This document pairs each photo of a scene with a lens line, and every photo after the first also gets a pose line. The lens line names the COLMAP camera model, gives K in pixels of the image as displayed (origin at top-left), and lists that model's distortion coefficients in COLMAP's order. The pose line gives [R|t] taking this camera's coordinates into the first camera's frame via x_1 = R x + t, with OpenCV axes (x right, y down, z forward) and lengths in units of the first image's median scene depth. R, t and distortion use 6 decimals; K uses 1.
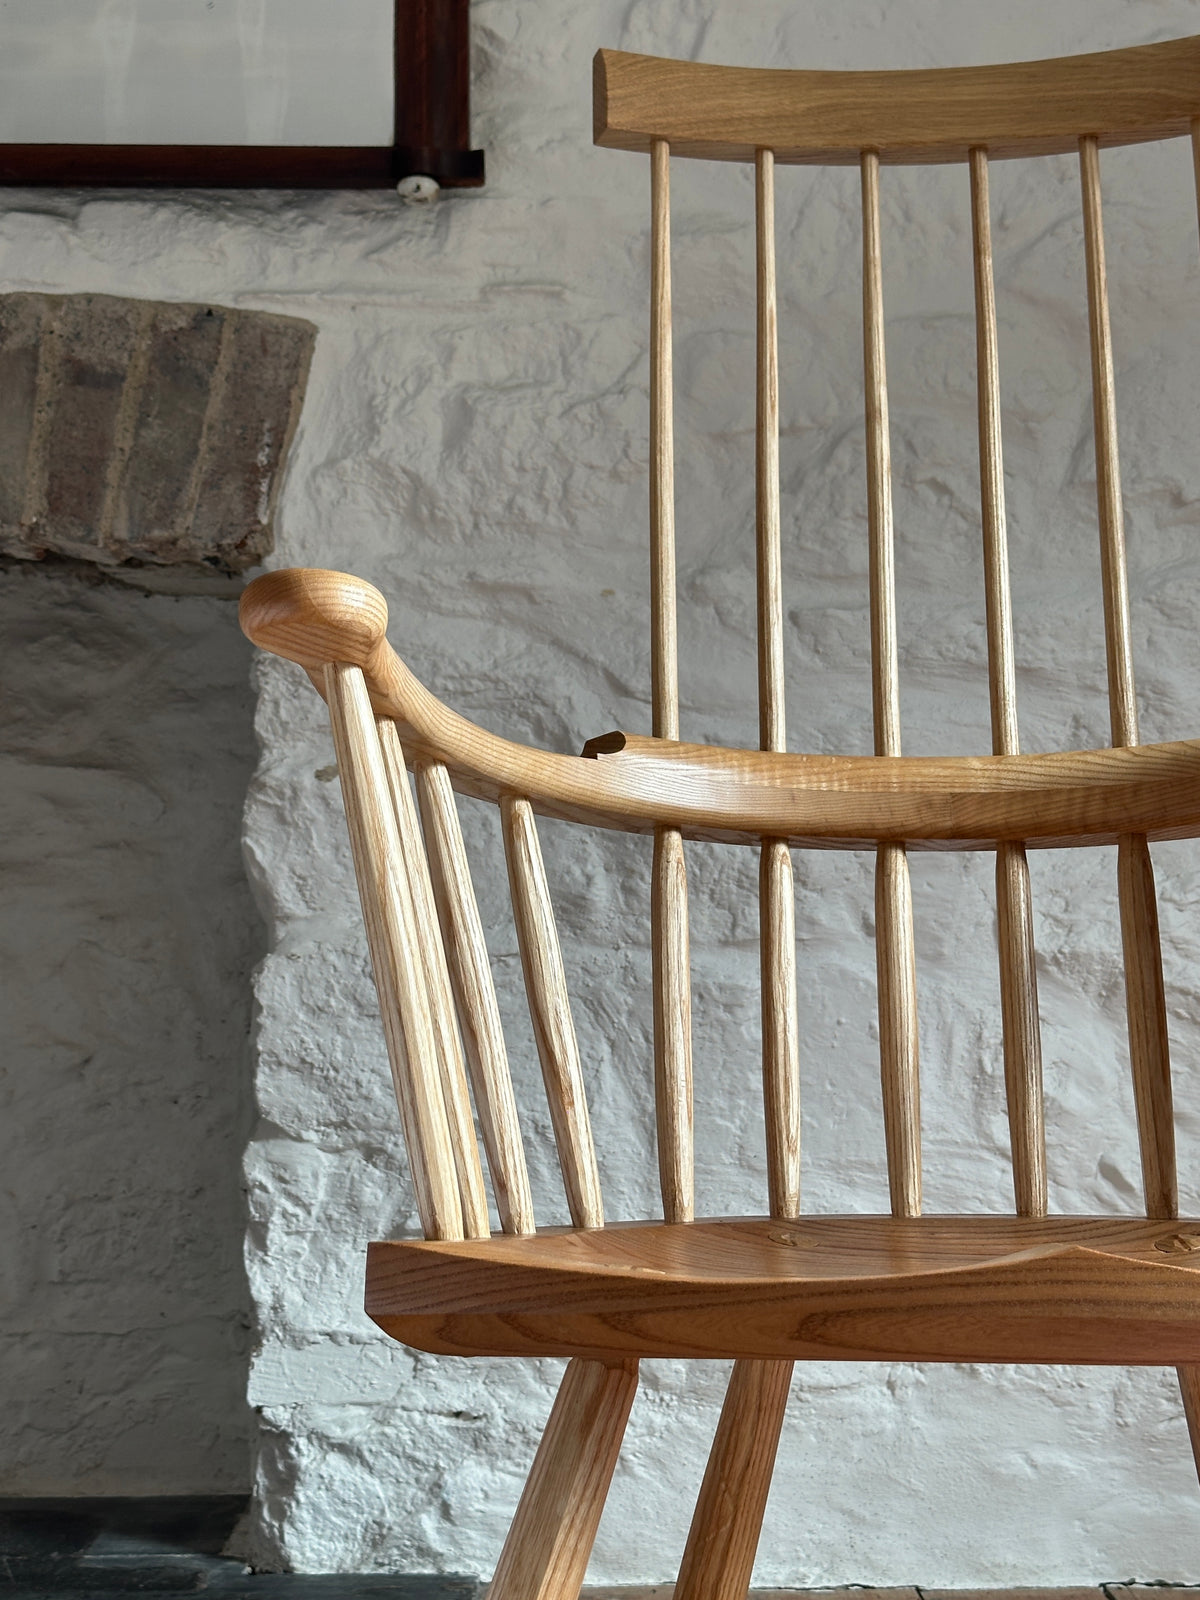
lens RADIAL K [[2273.2, 0, 609.6], [0, 2273.2, 825.6], [0, 0, 1]] dist [0.146855, 0.000000]
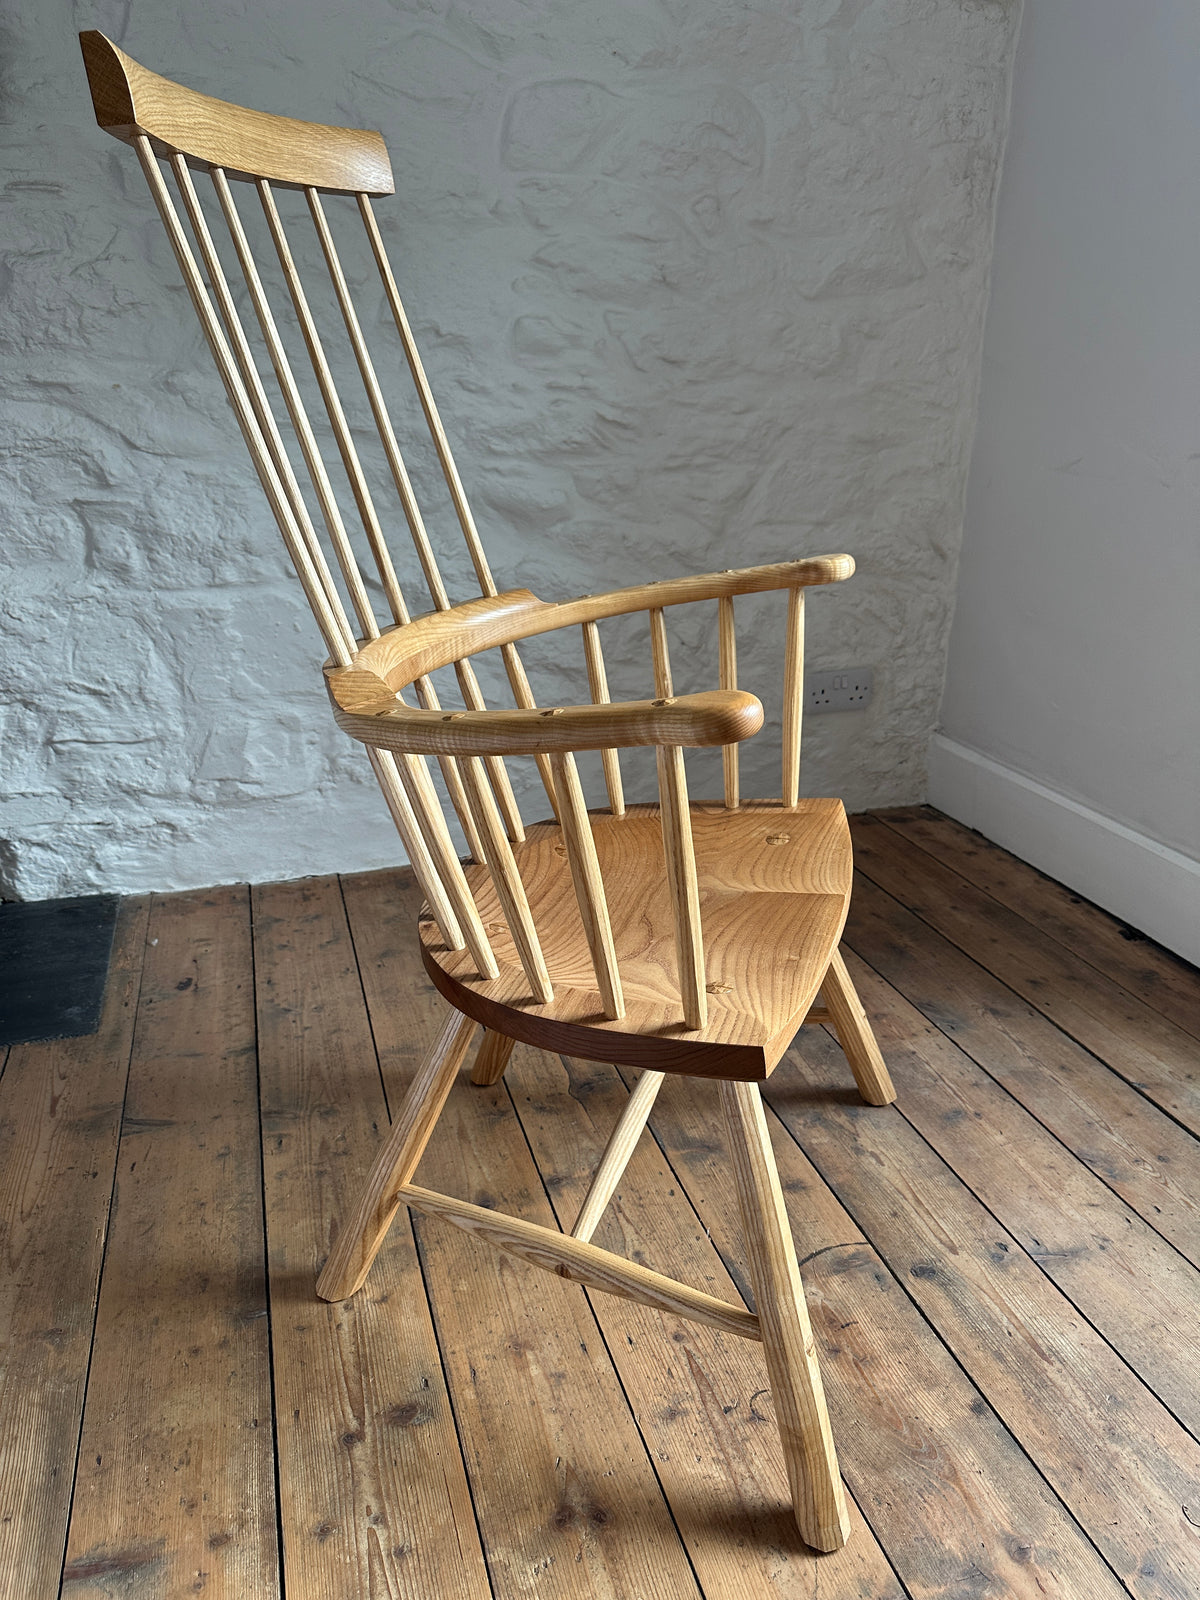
lens RADIAL K [[1118.7, 0, 600.9], [0, 1118.7, 804.3], [0, 0, 1]] dist [0.027035, -0.036144]
pose [[0.961501, -0.094024, 0.258214, 0.104414], [-0.019588, 0.913802, 0.405686, -0.167124], [-0.274101, -0.395126, 0.876781, 0.018696]]
